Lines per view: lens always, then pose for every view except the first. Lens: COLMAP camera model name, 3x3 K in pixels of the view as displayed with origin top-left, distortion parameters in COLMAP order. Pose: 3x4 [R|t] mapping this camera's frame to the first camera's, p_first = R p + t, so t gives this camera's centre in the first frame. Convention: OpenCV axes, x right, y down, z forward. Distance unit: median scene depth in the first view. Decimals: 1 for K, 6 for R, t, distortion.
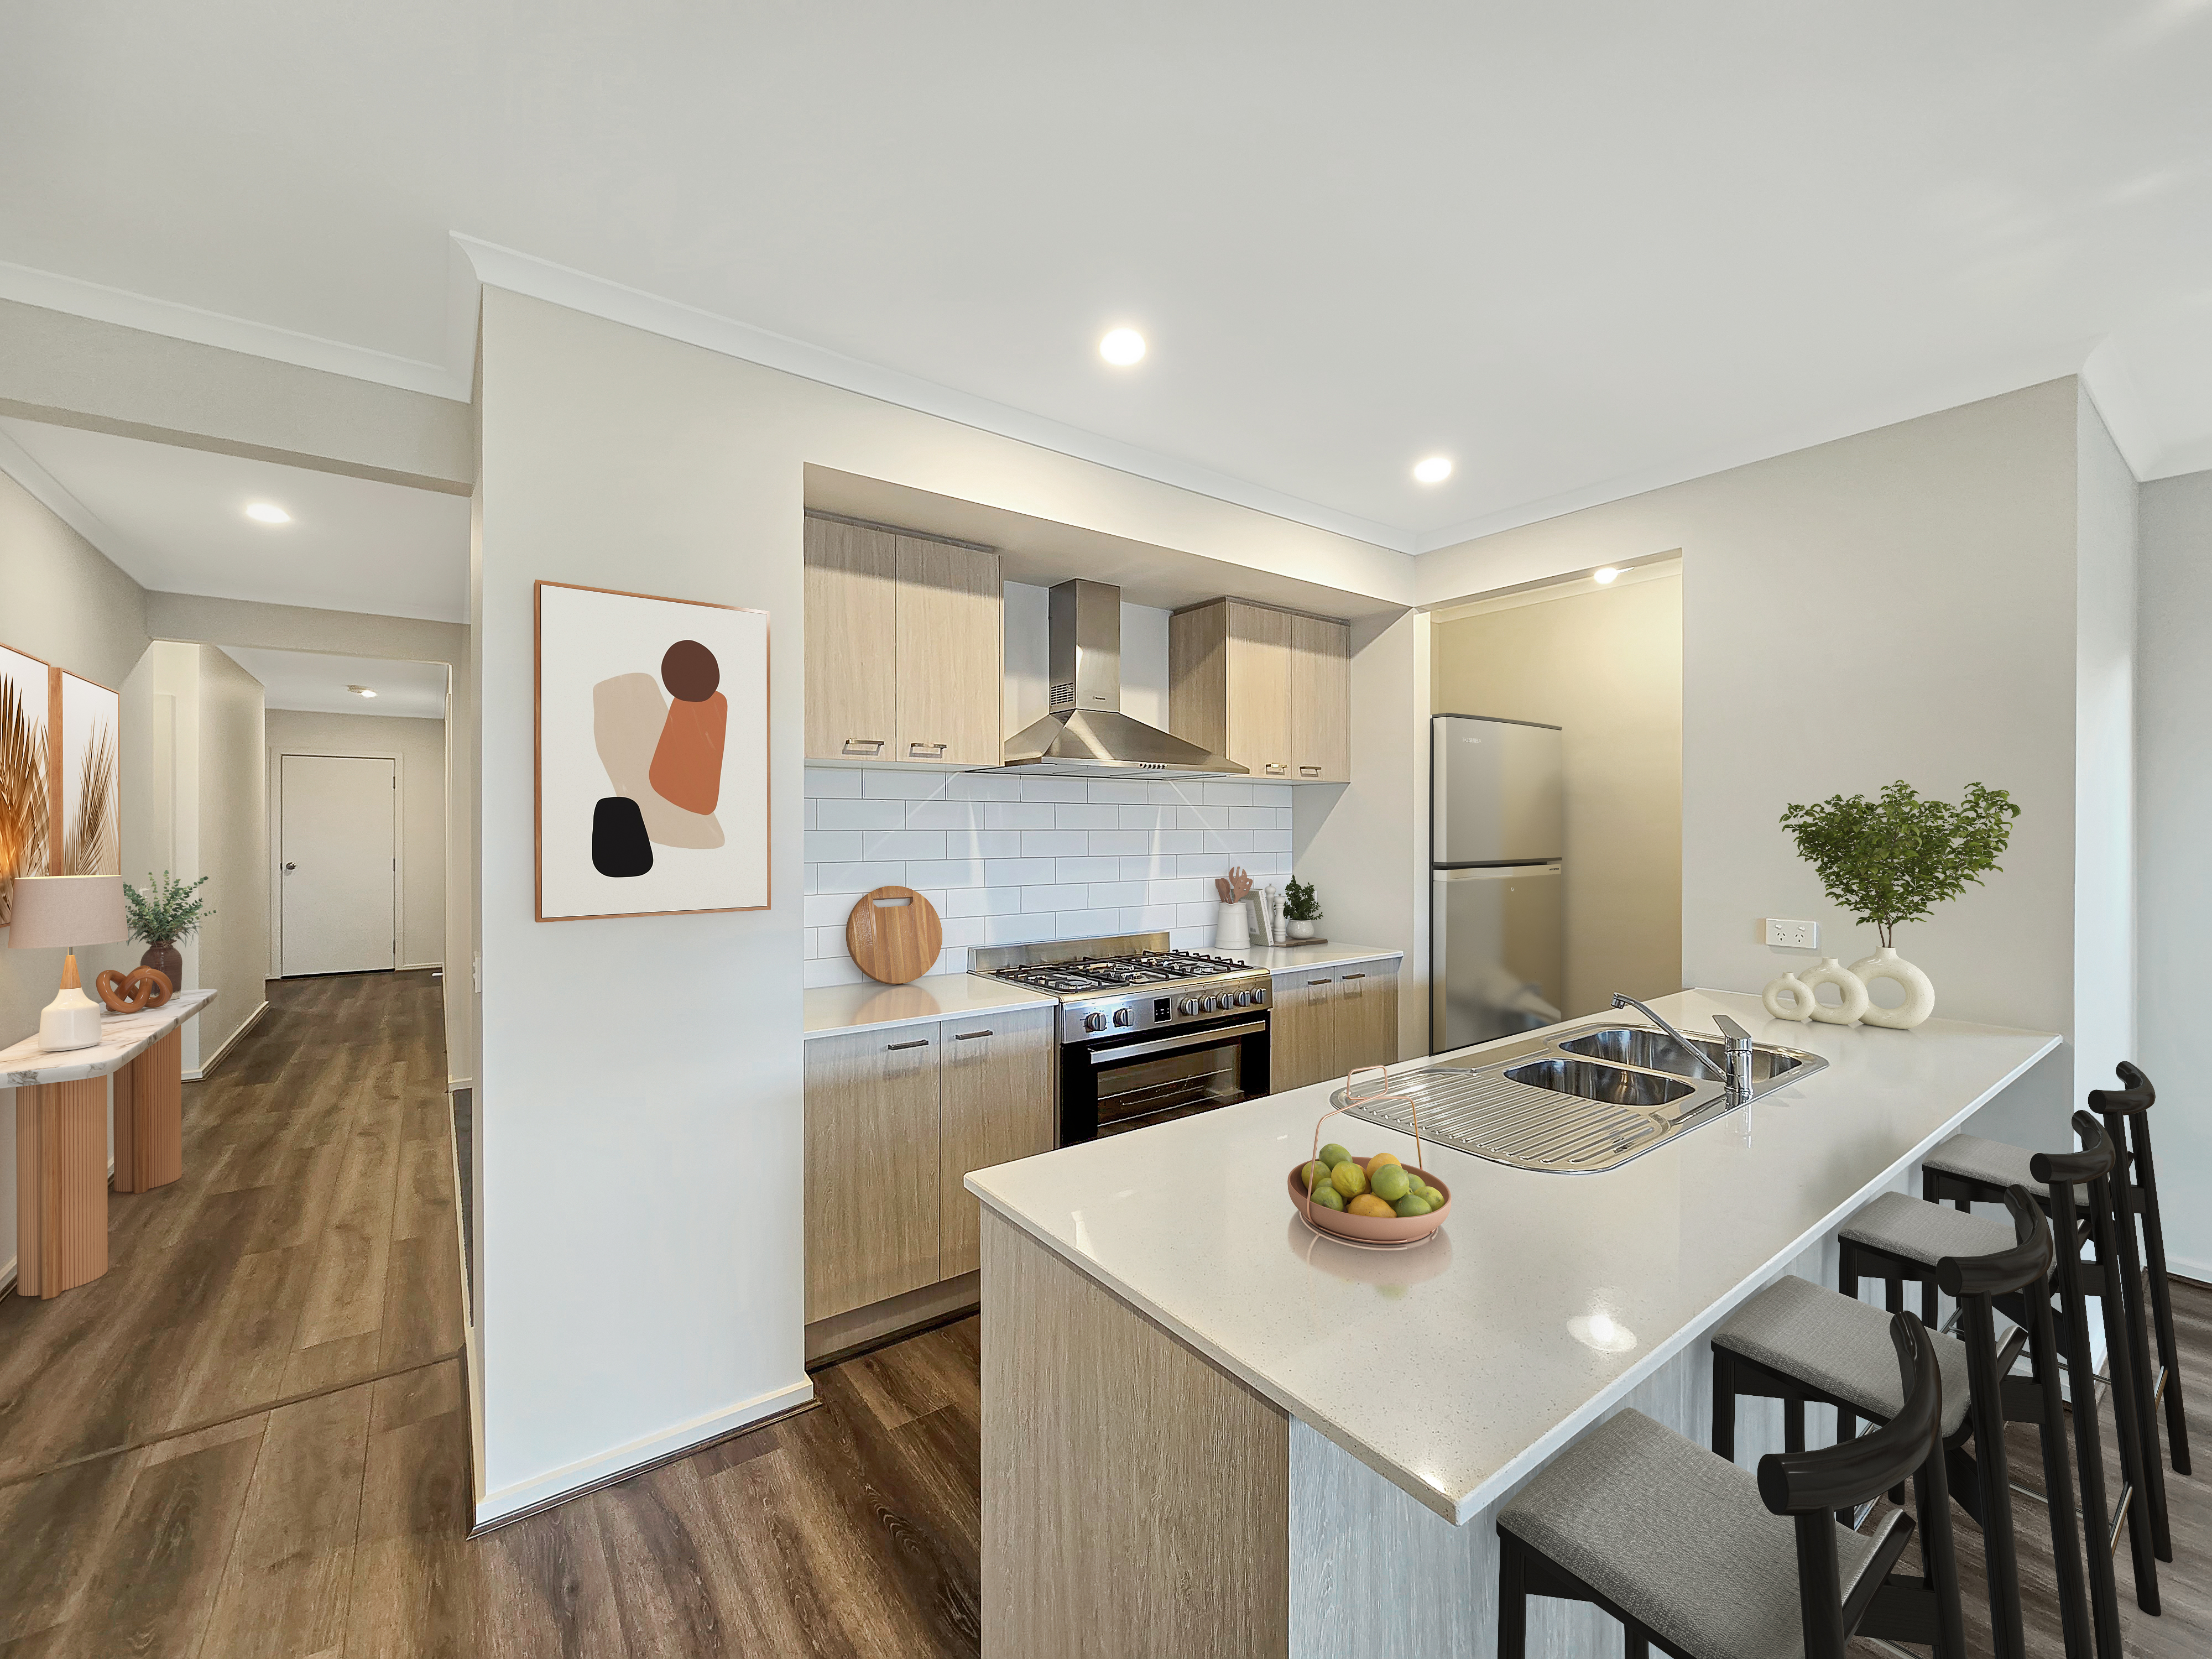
lens RADIAL K [[909.4, 0, 1126.9], [0, 909.4, 825.4], [0, 0, 1]] dist [-0.004731, -0.000661]
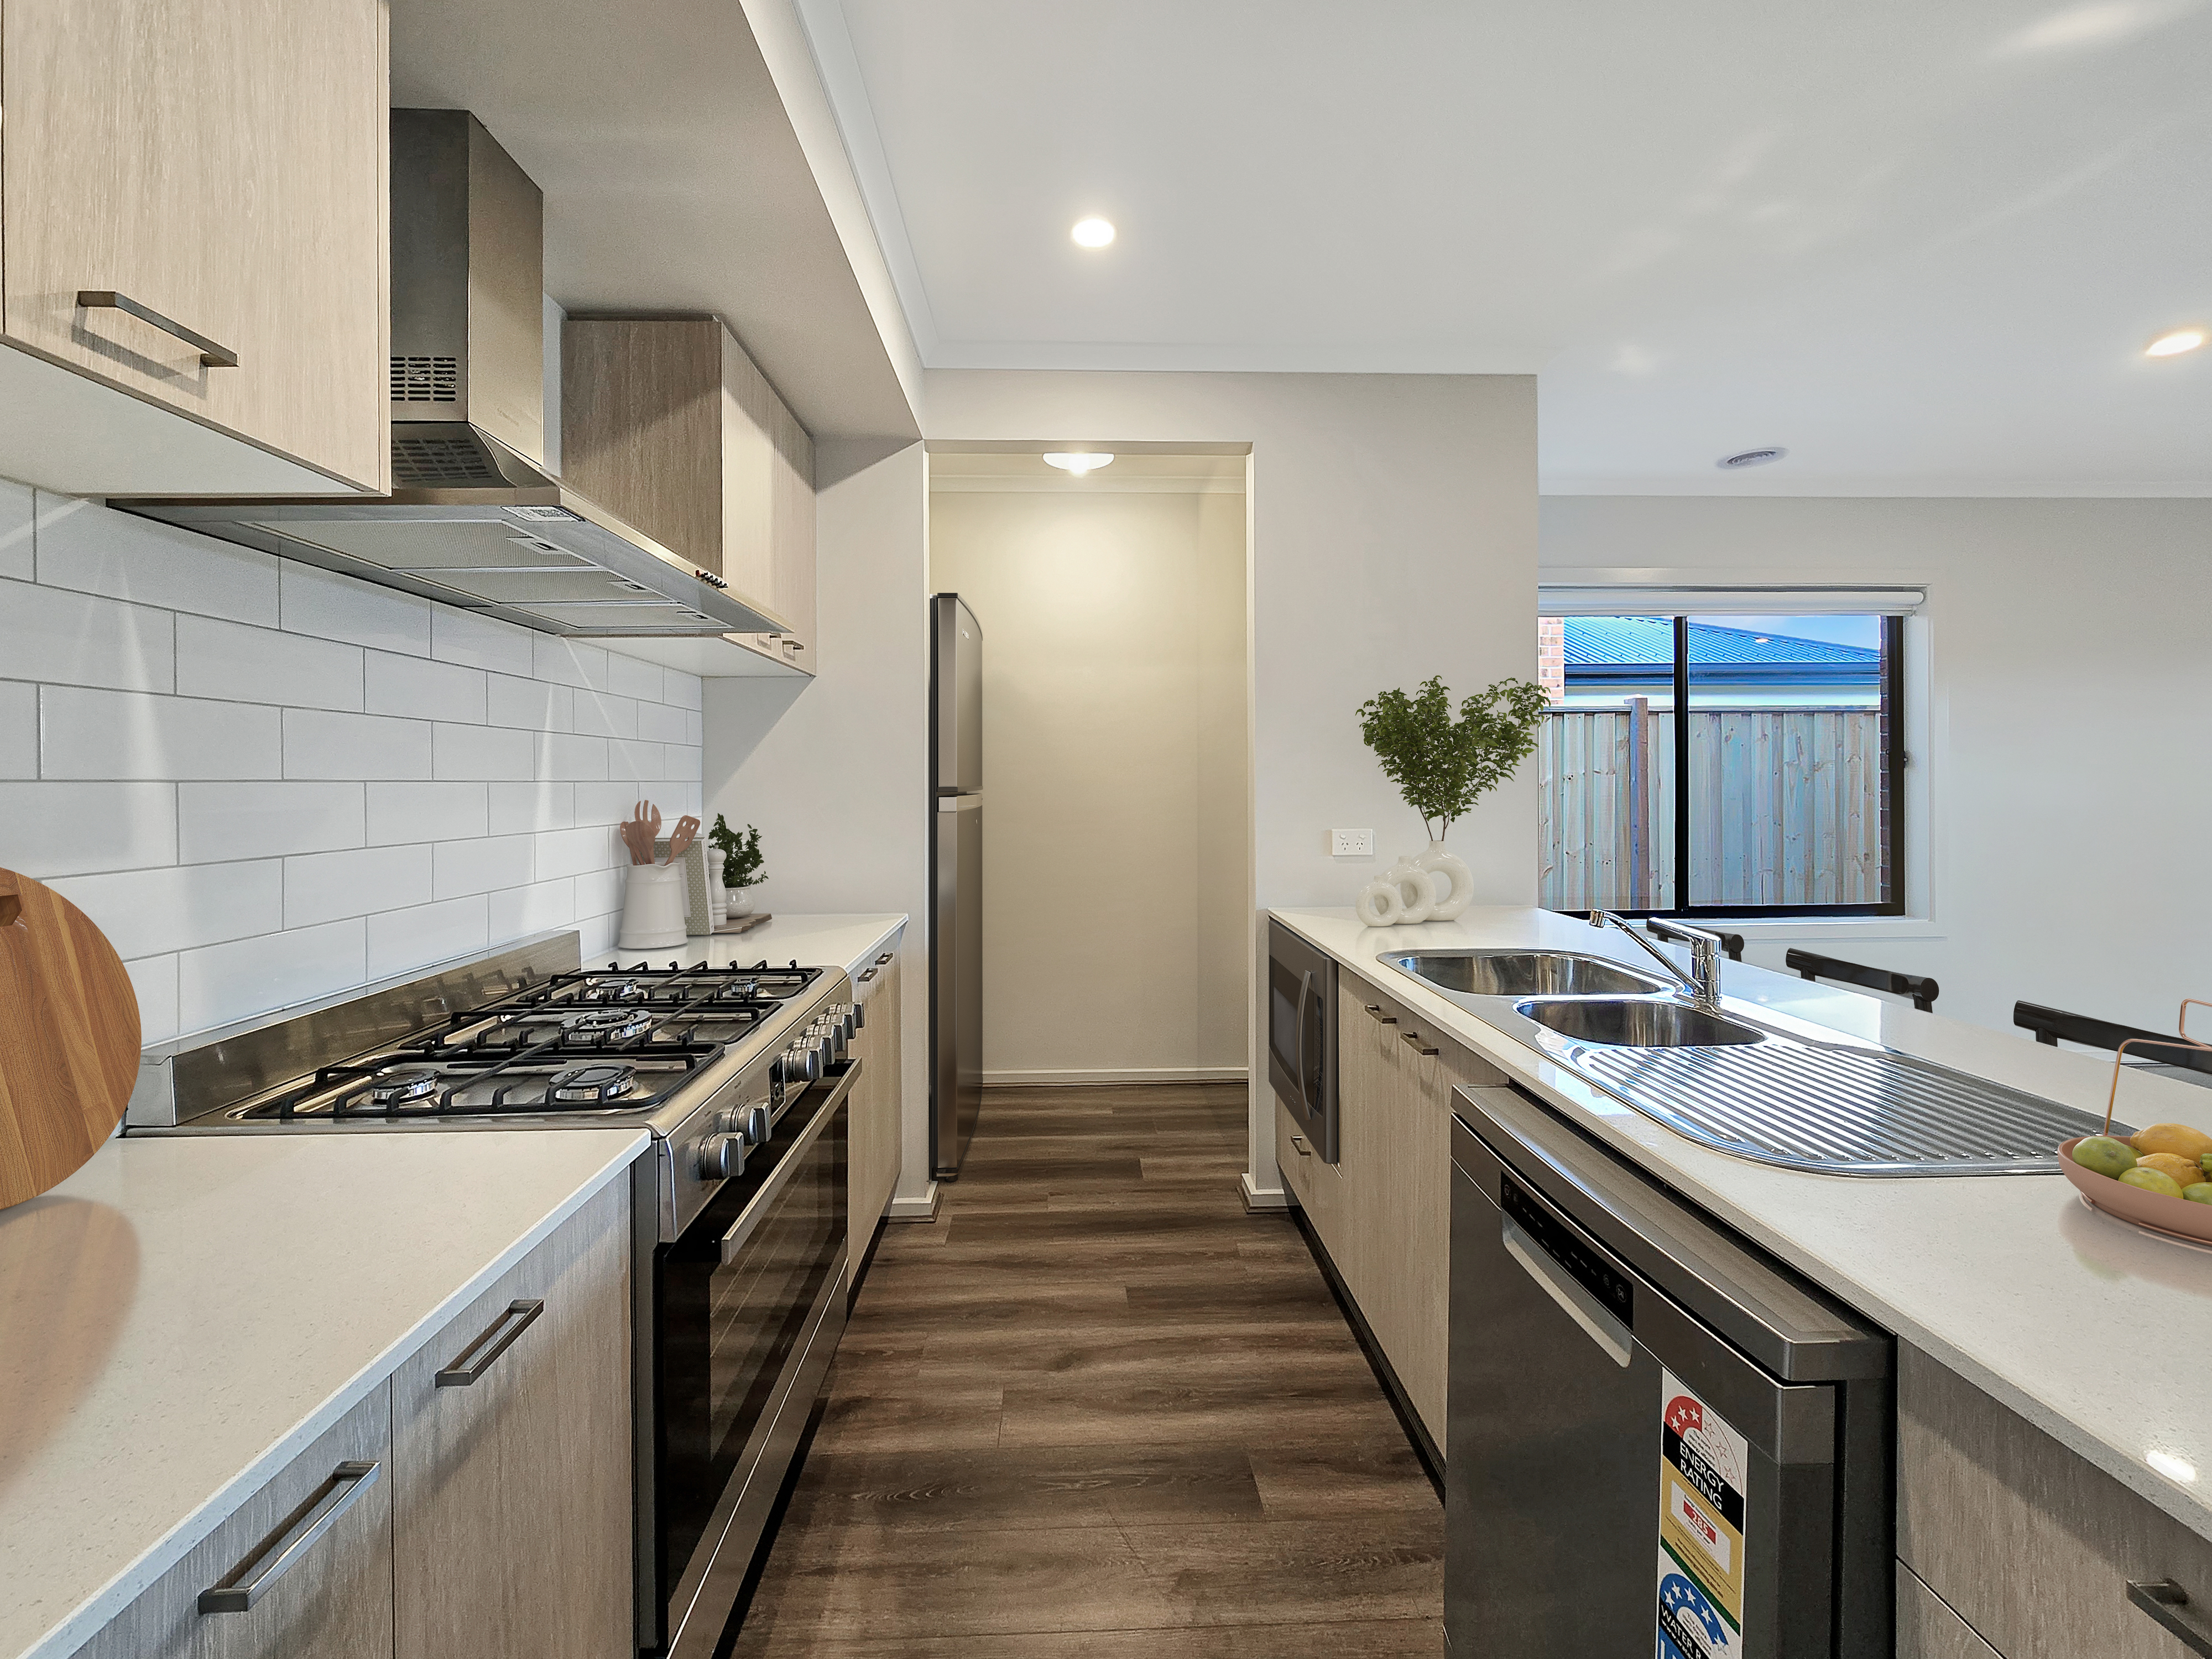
lens RADIAL K [[909.4, 0, 1102.1], [0, 909.4, 771.4], [0, 0, 1]] dist [-0.004731, -0.000661]
pose [[0.549284, -0.001903, 0.835634, -0.219859], [0.014378, 0.999871, -0.007174, 0.035380], [-0.835512, 0.015955, 0.549240, 0.481737]]
